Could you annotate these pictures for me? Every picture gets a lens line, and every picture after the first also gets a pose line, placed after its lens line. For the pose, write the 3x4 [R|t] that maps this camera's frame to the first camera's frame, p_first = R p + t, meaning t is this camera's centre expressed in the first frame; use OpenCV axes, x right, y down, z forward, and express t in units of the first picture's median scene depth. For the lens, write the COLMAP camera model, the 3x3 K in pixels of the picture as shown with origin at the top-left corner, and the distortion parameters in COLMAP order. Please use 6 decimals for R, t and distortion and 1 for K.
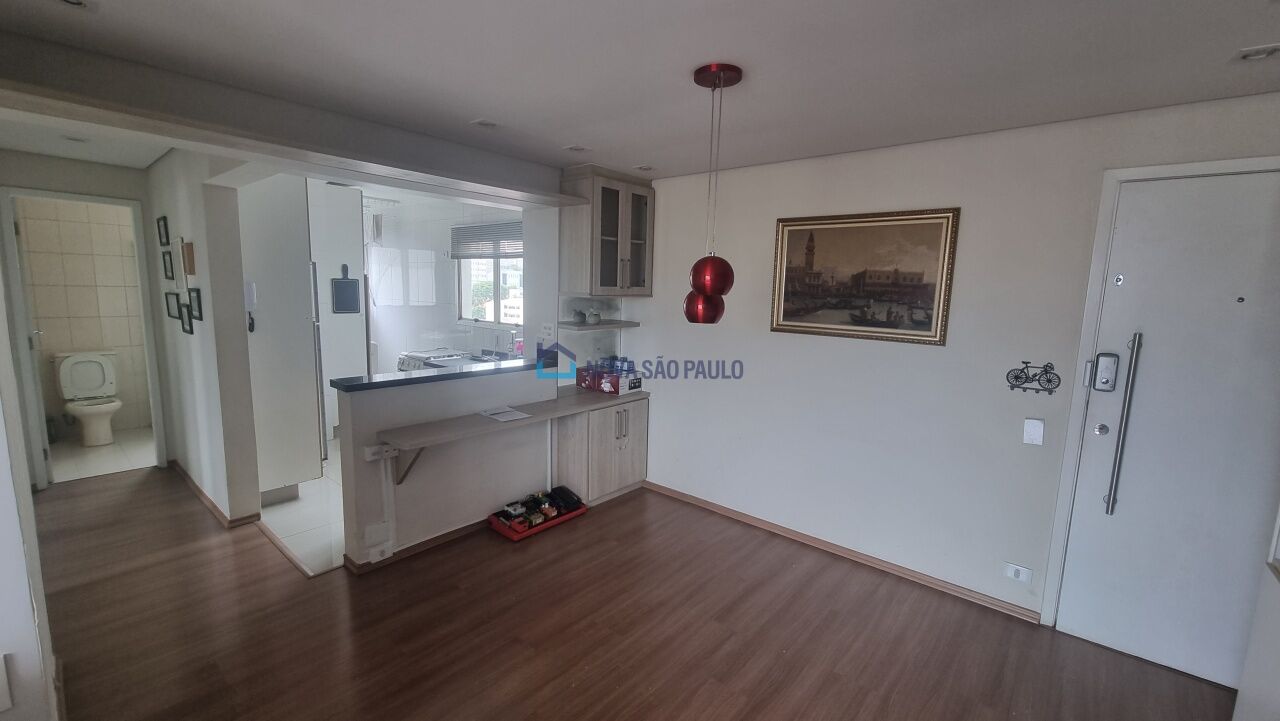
lens RADIAL K [[522.9, 0, 636.5], [0, 522.9, 358.9], [0, 0, 1]] dist [-0.000315, 0.000840]
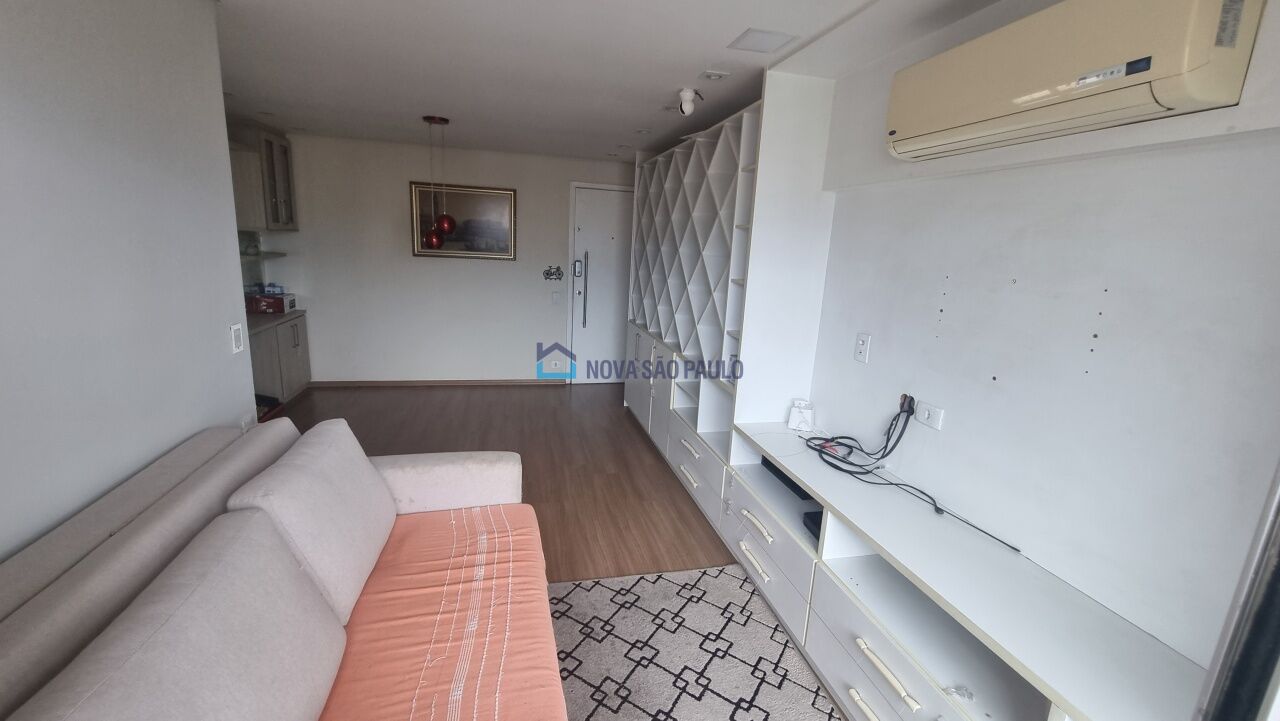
lens RADIAL K [[522.9, 0, 641.7], [0, 522.9, 359.4], [0, 0, 1]] dist [-0.000315, 0.000840]
pose [[0.588395, -0.176002, 0.789186, -0.677270], [0.076645, 0.983768, 0.162253, 0.052248], [-0.804933, -0.034982, 0.592334, -0.505416]]
